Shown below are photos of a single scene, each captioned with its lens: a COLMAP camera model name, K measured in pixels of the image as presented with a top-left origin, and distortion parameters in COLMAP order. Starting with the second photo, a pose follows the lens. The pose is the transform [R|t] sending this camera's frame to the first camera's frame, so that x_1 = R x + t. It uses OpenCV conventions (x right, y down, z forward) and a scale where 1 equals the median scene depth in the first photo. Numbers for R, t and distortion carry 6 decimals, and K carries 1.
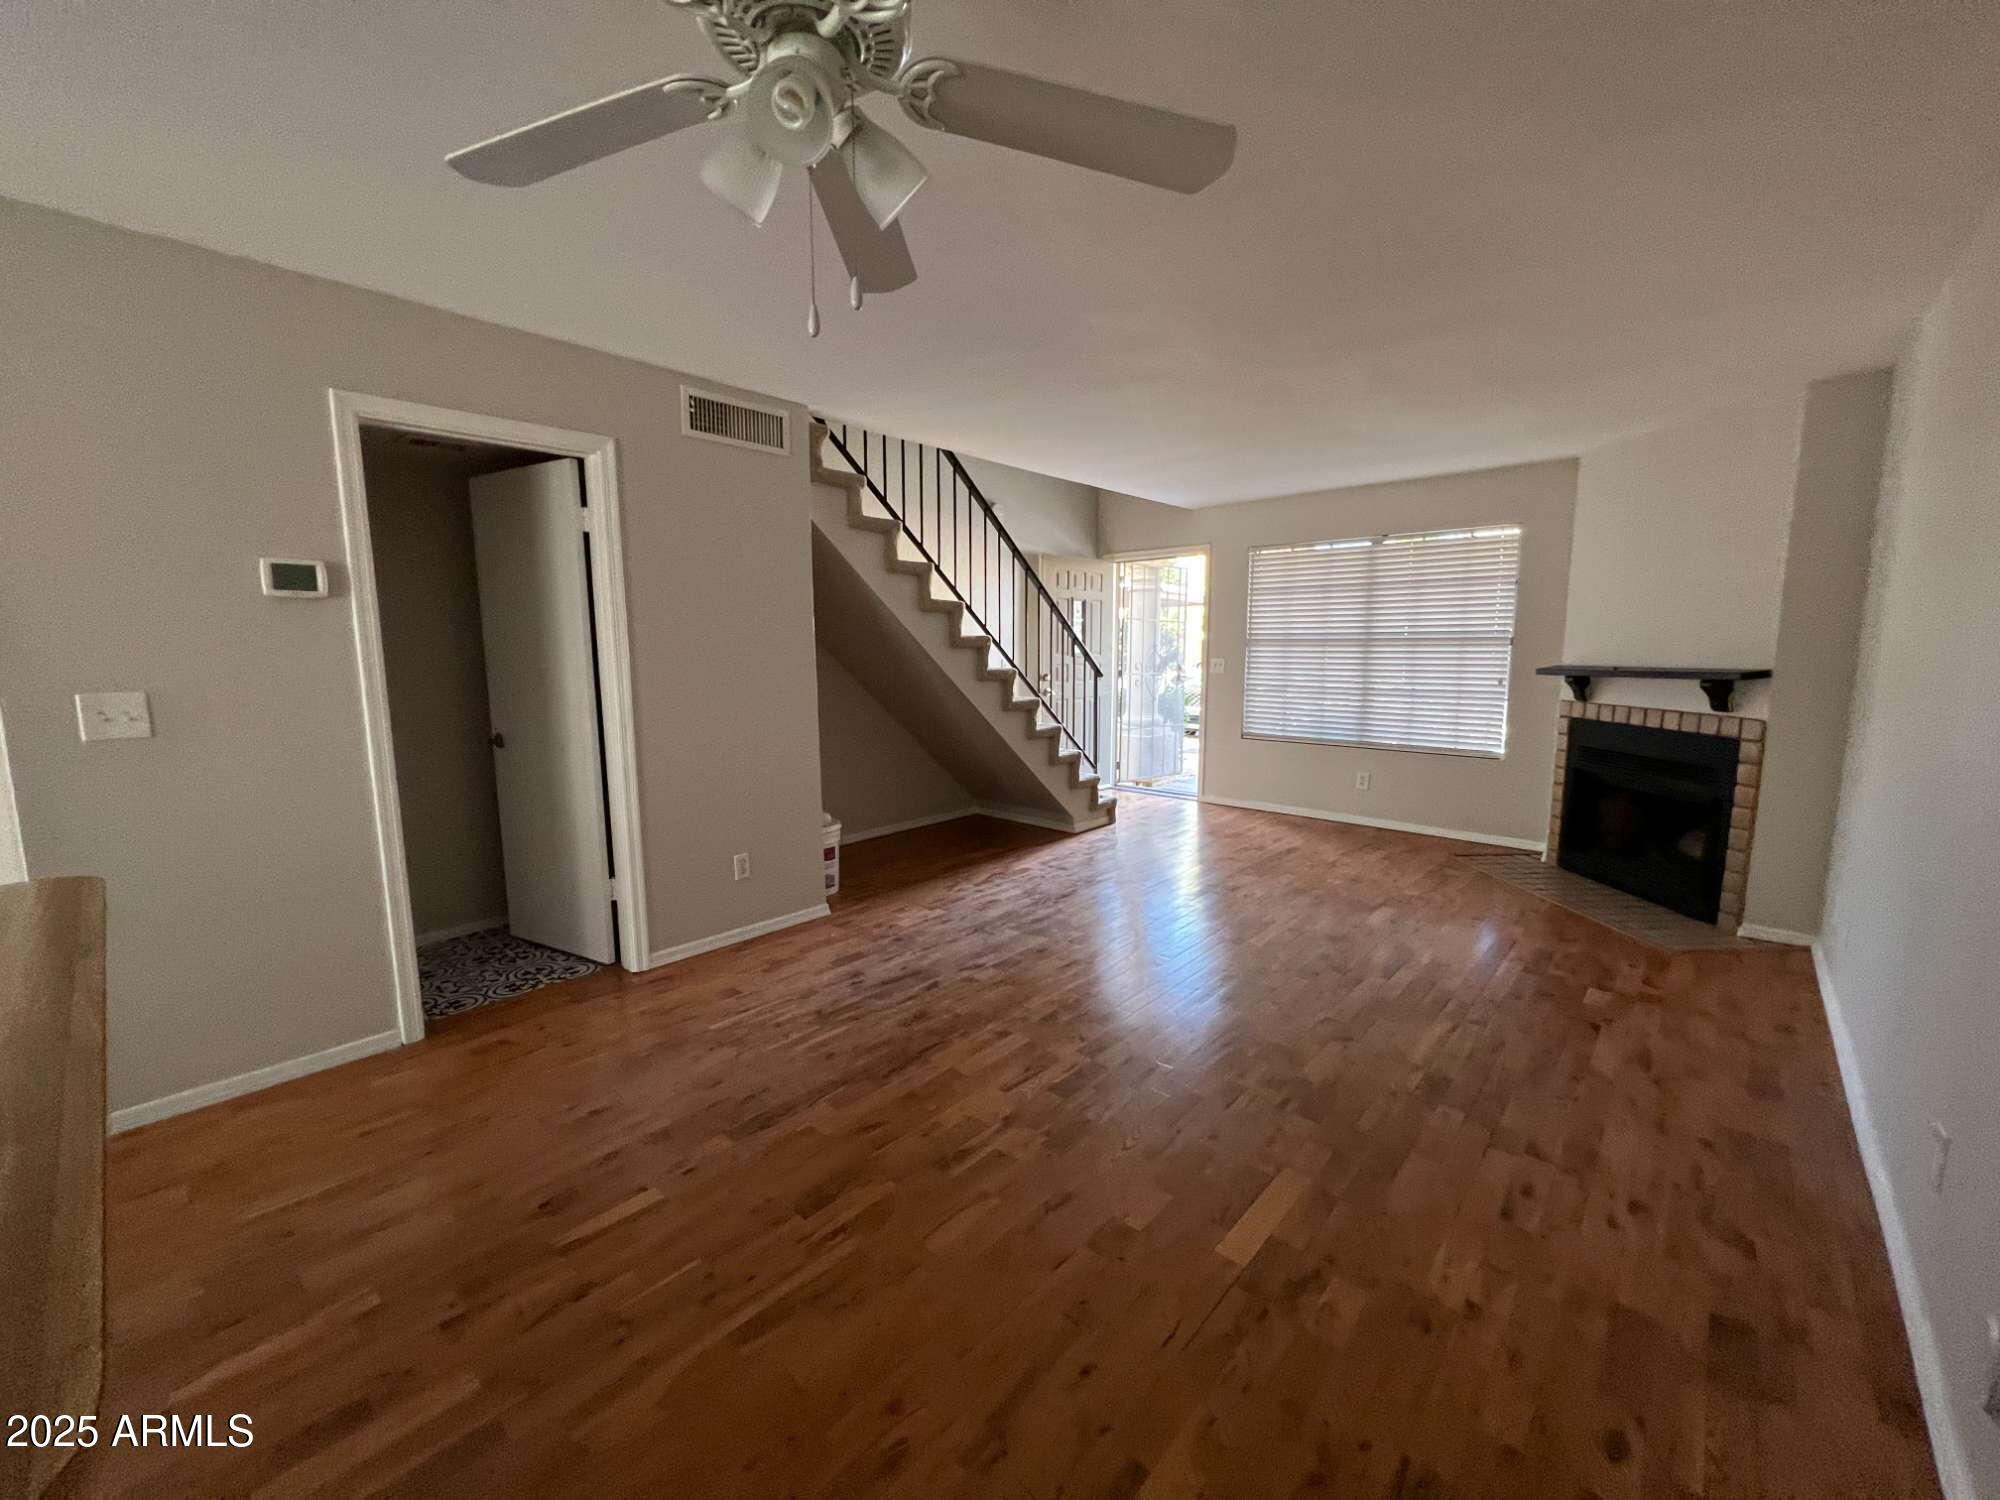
lens RADIAL K [[797.1, 0, 1002.6], [0, 797.1, 758.5], [0, 0, 1]] dist [-0.008384, 0.000685]
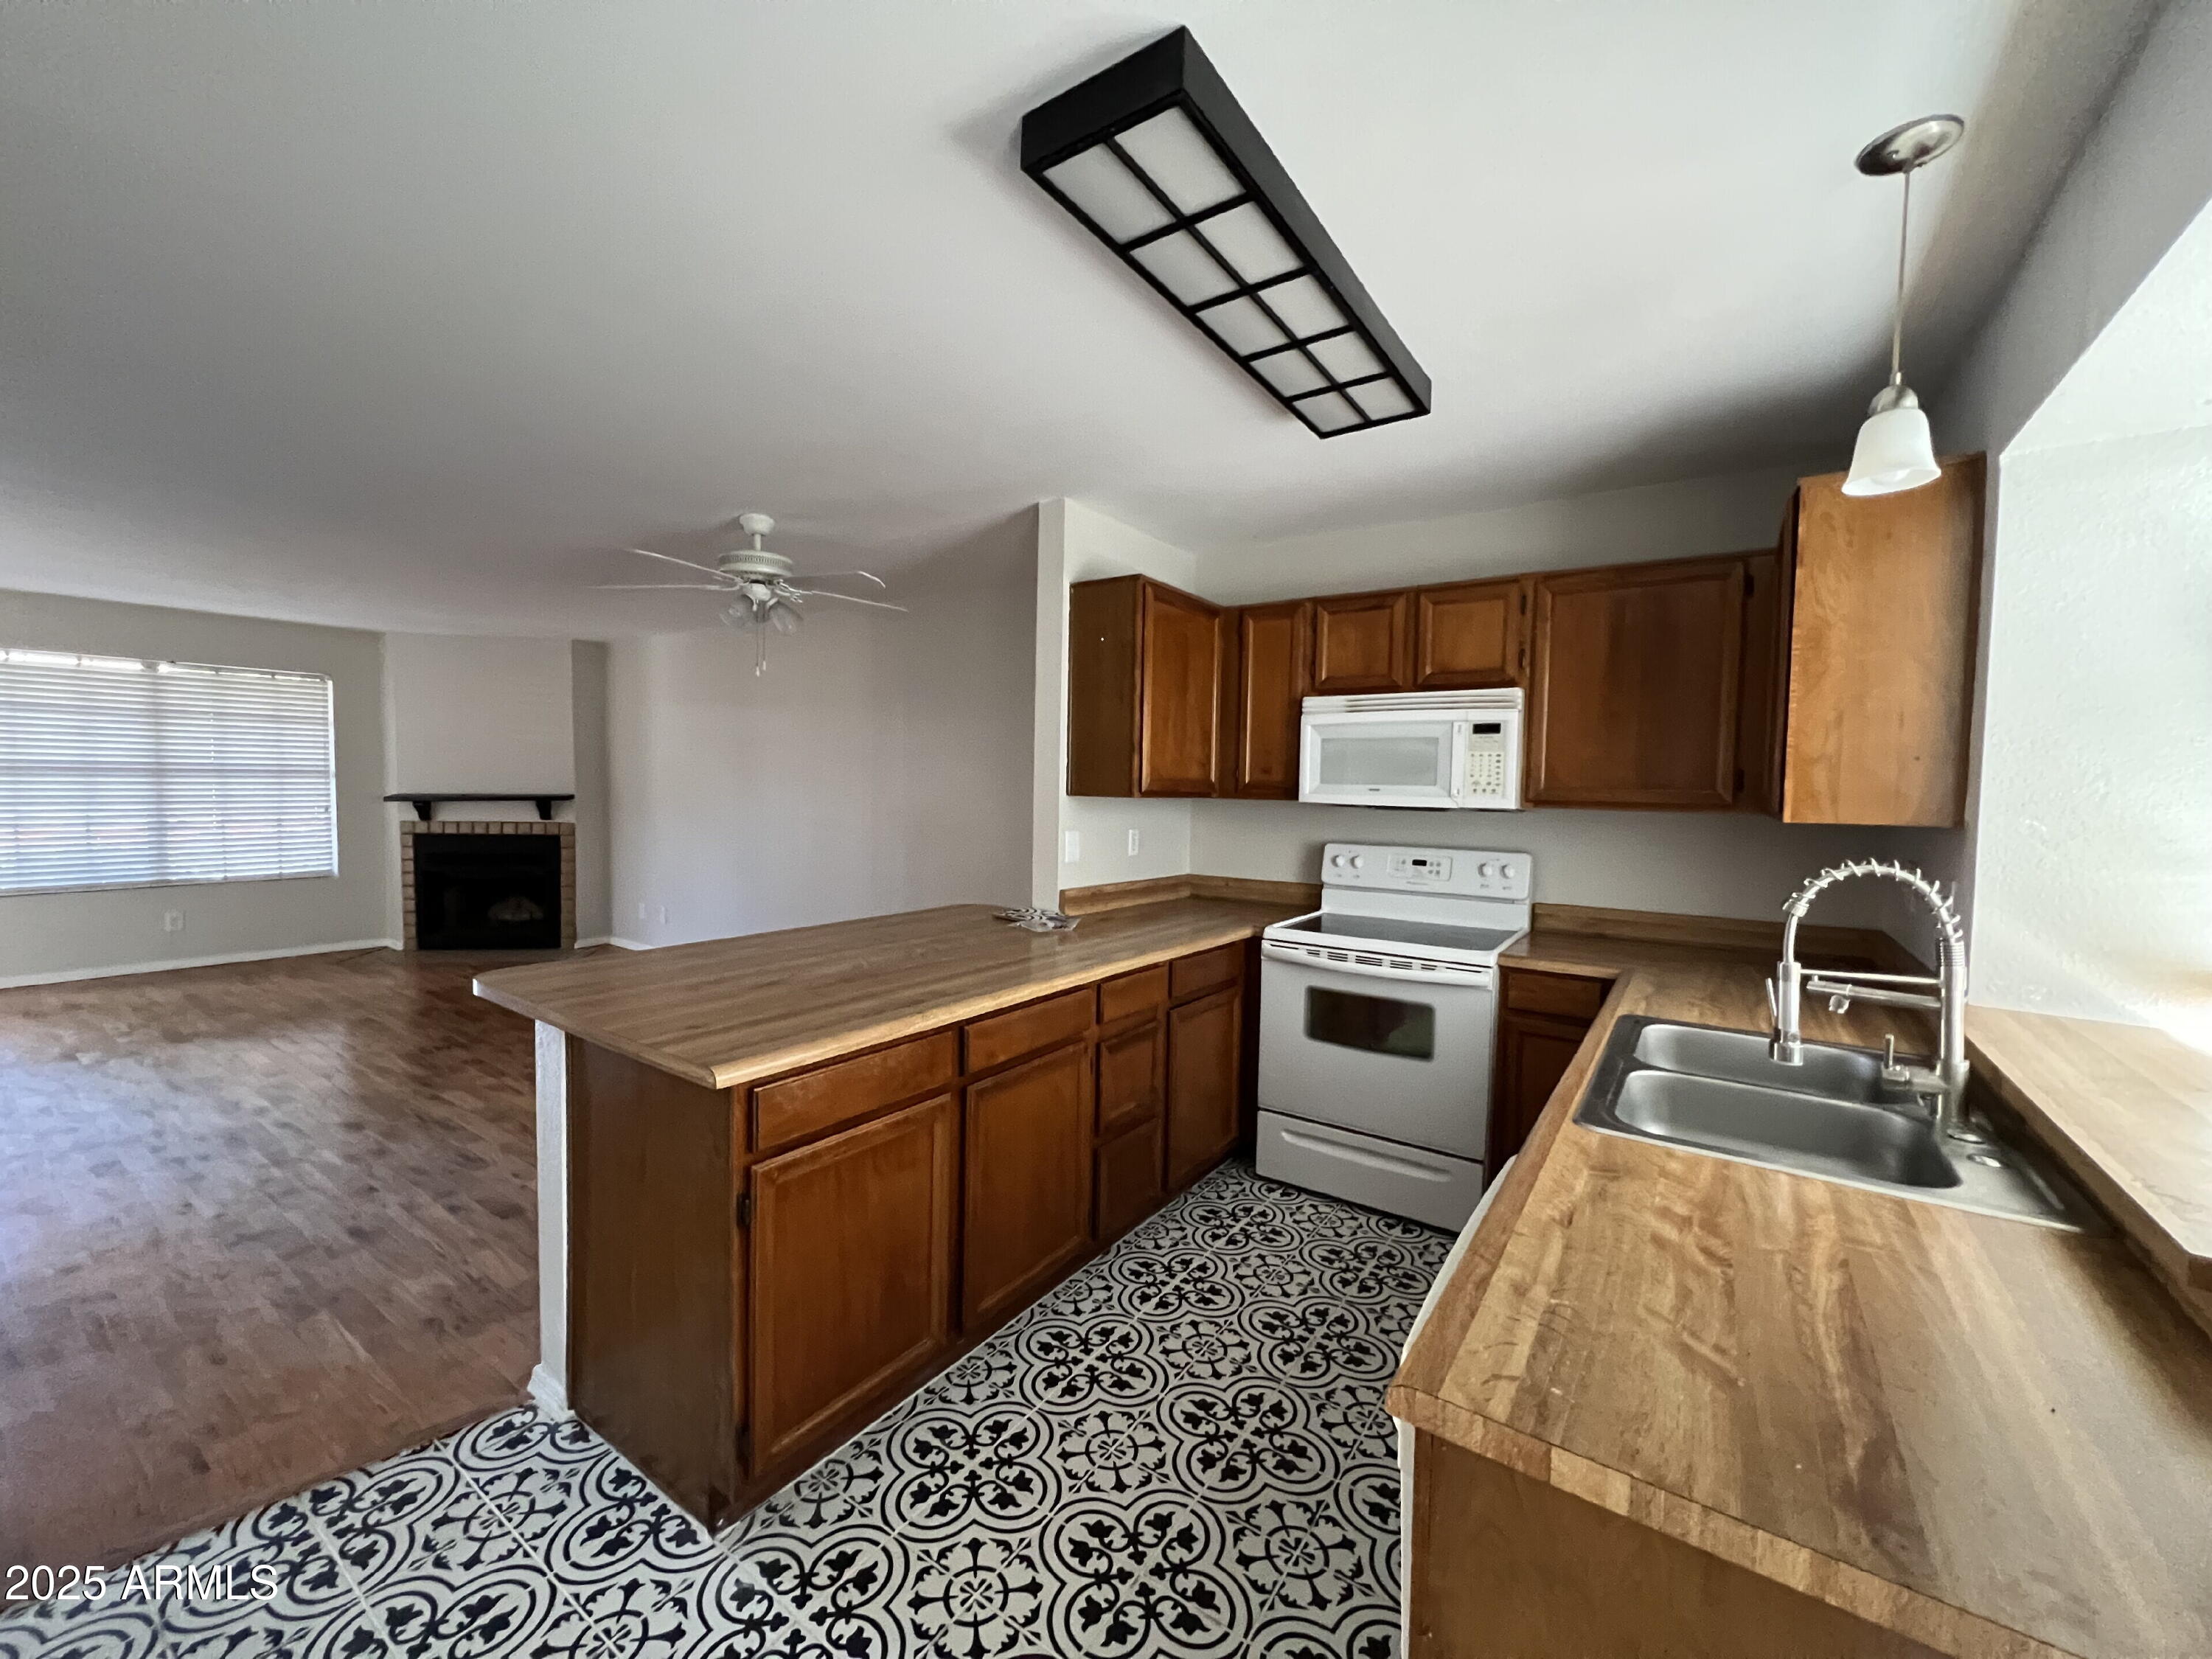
lens RADIAL K [[881.6, 0, 1108.0], [0, 881.6, 825.0], [0, 0, 1]] dist [-0.008384, 0.000685]
pose [[-0.116409, -0.051634, 0.991858, -0.925611], [0.124767, 0.989976, 0.066180, -0.020655], [-0.985334, 0.131455, -0.108800, 0.040932]]
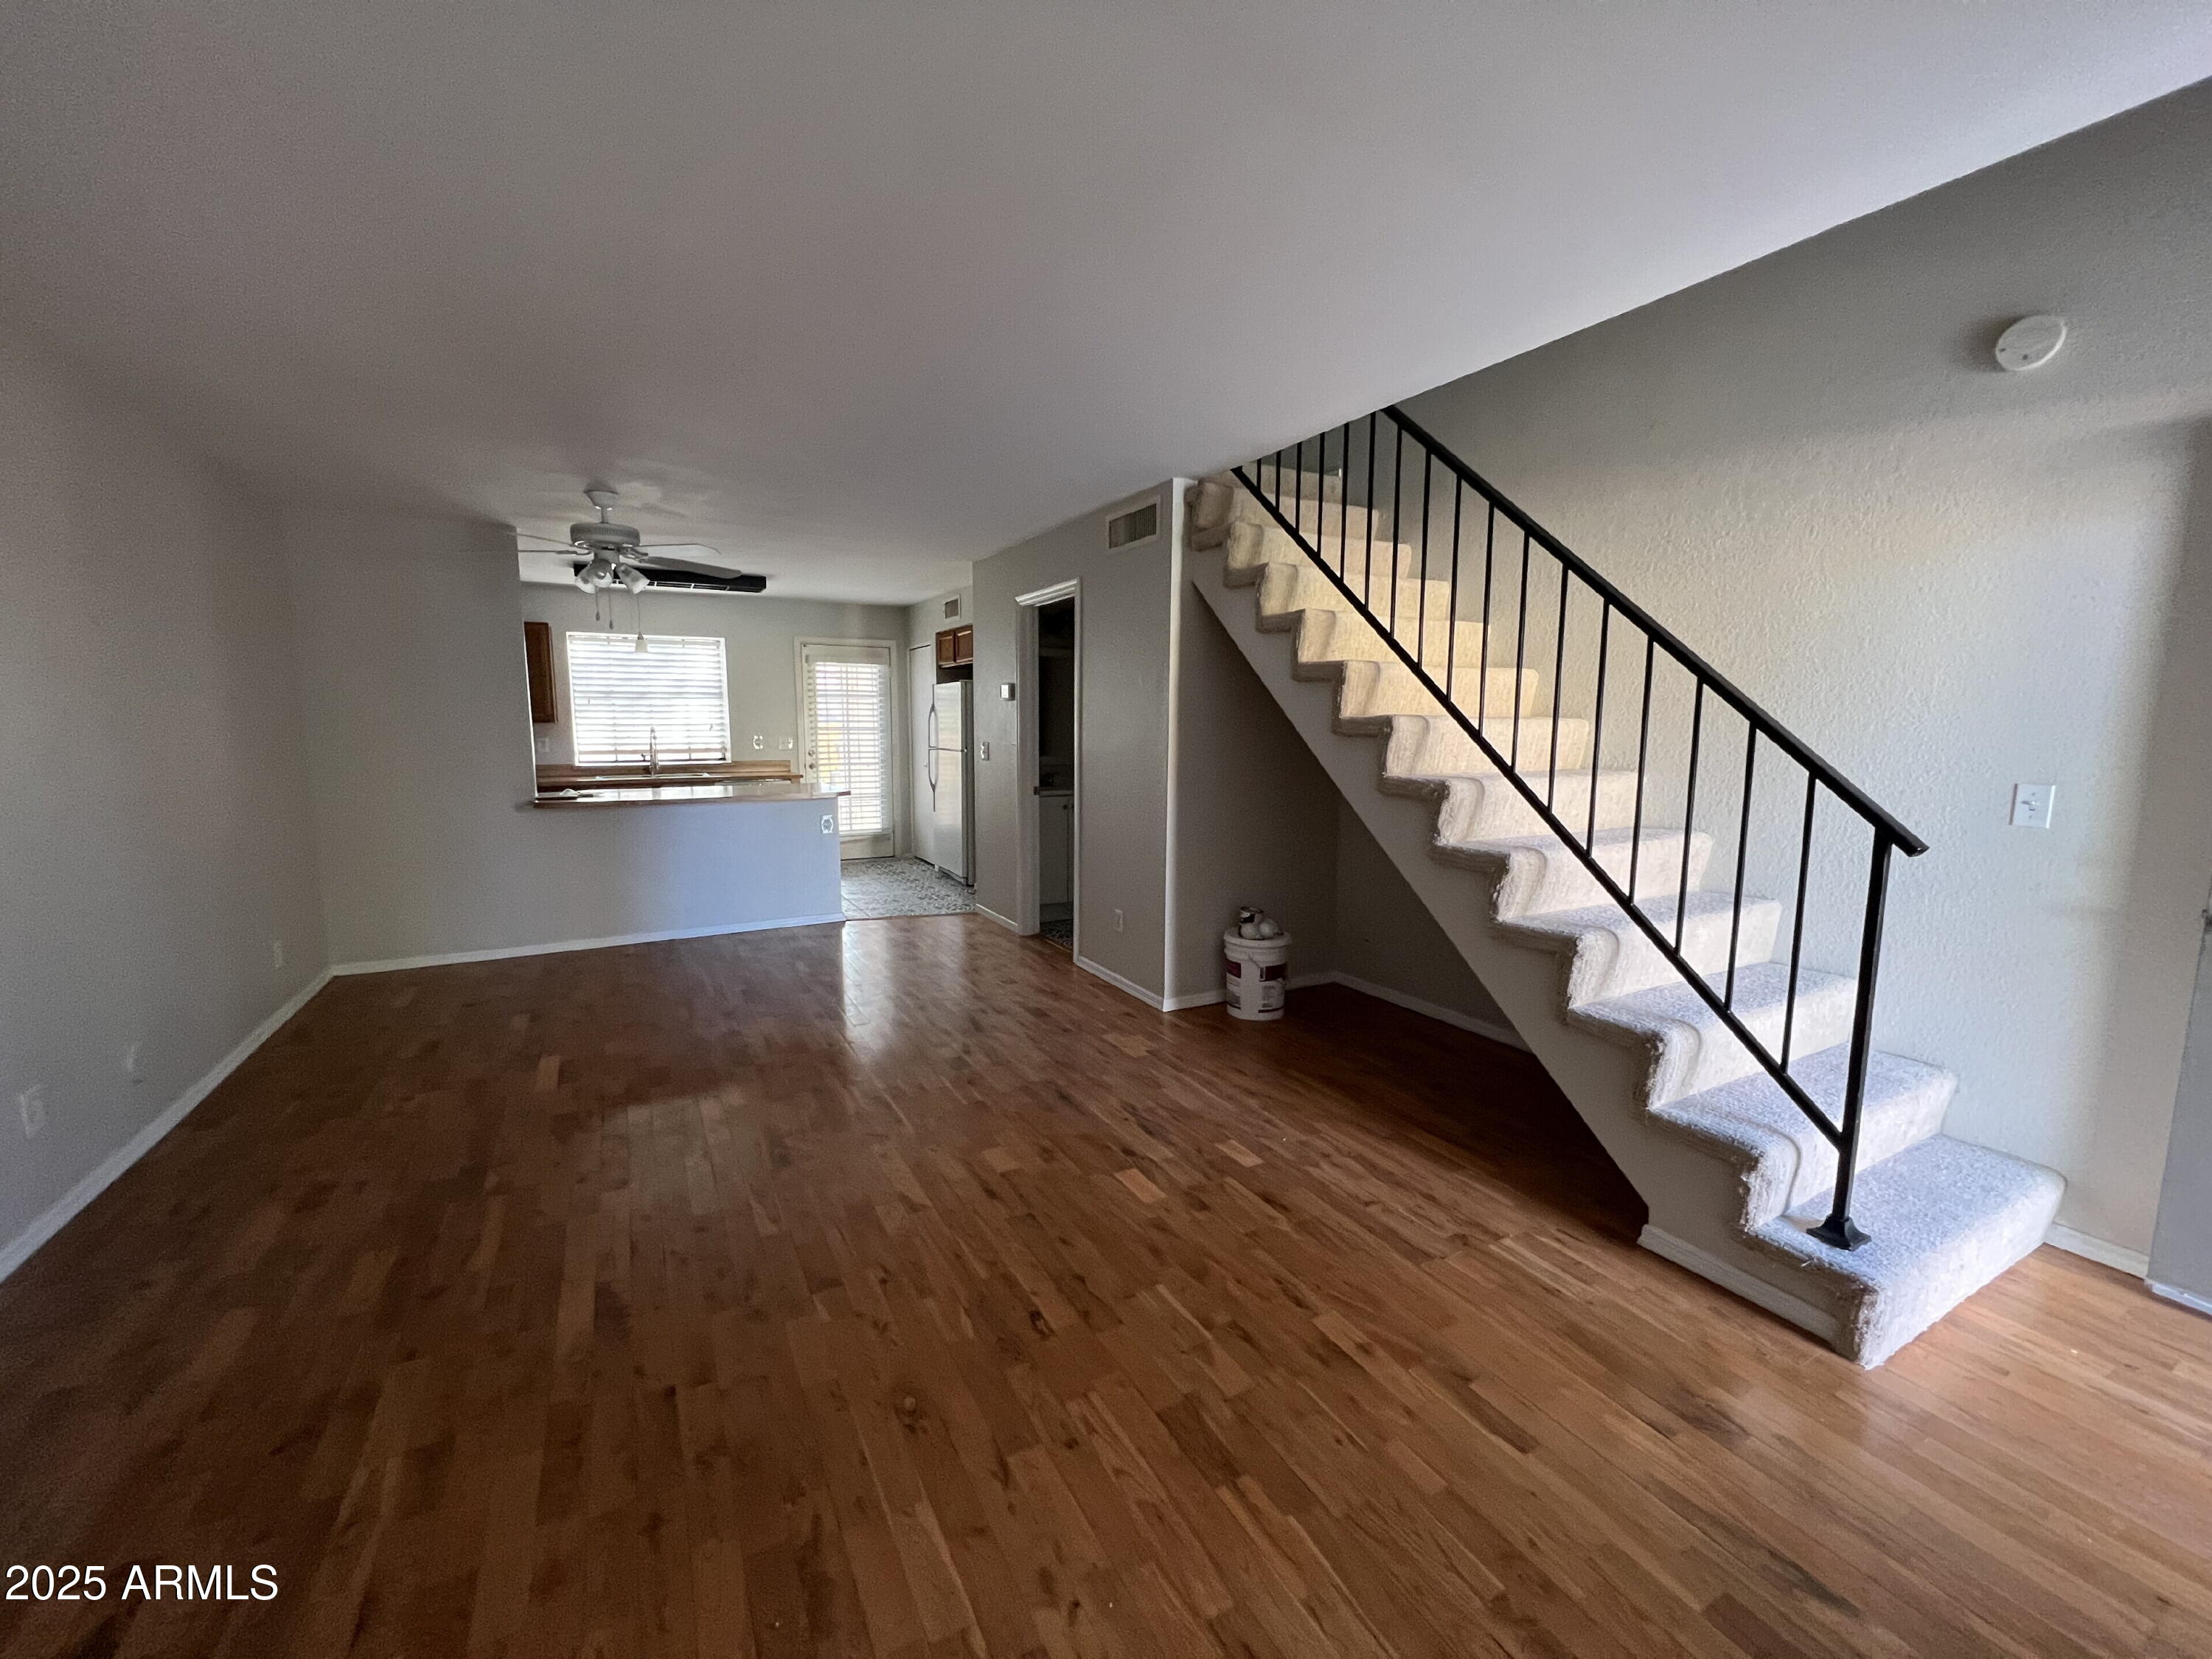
lens RADIAL K [[881.6, 0, 1100.1], [0, 881.6, 825.3], [0, 0, 1]] dist [-0.008384, 0.000685]
pose [[-0.337850, 0.115386, -0.934100, 0.695187], [-0.134000, 0.976450, 0.169082, -0.170619], [0.931612, 0.182294, -0.314432, 1.117215]]
